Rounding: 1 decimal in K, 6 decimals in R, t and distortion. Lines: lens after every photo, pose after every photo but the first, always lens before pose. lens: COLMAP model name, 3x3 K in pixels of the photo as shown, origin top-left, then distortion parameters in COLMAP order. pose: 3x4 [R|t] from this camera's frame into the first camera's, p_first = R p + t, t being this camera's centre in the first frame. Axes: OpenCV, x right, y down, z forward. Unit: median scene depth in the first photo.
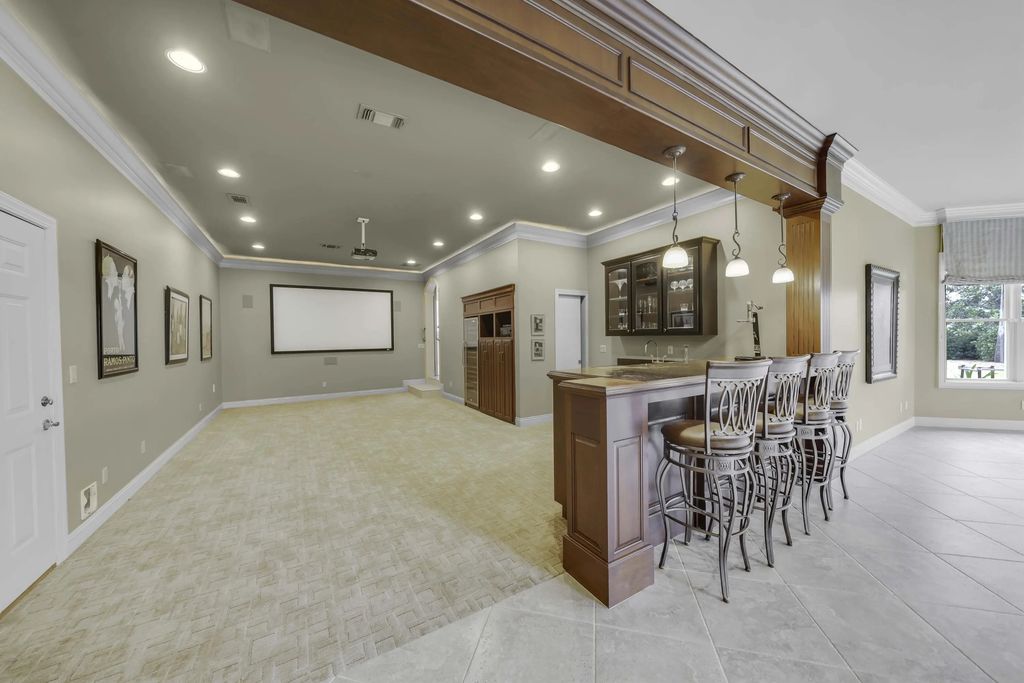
lens RADIAL K [[354.6, 0, 507.8], [0, 354.6, 344.0], [0, 0, 1]] dist [-0.004349, -0.000643]
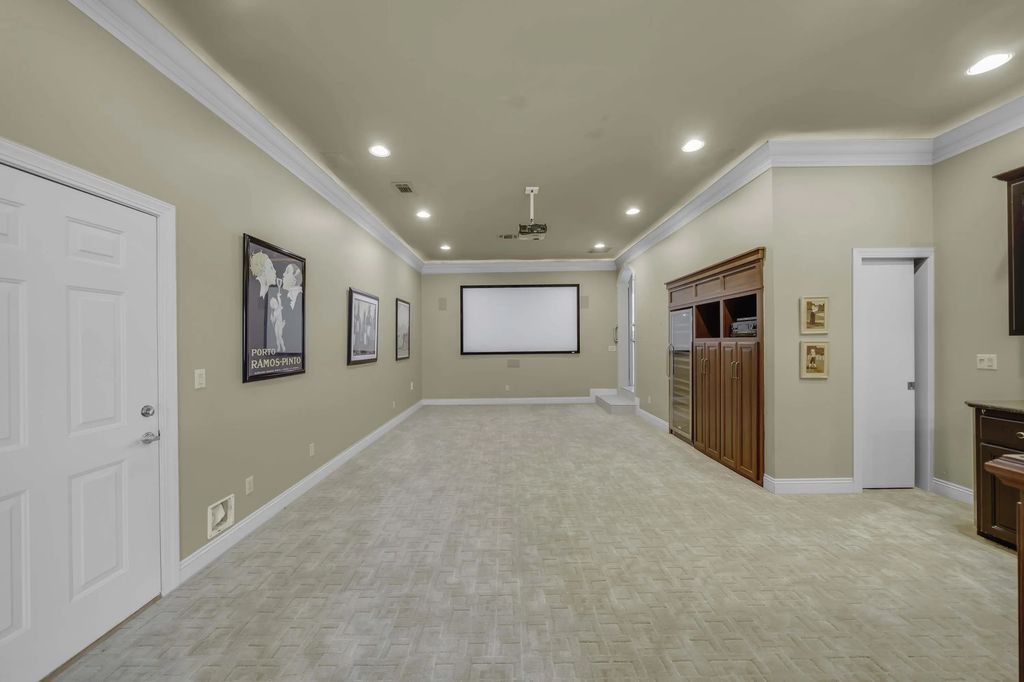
lens RADIAL K [[354.6, 0, 505.5], [0, 354.6, 344.4], [0, 0, 1]] dist [-0.004349, -0.000643]
pose [[0.850903, 0.008930, -0.525247, -0.039877], [-0.009640, 0.999953, 0.001384, -0.005236], [0.525234, 0.003886, 0.850949, 0.294646]]
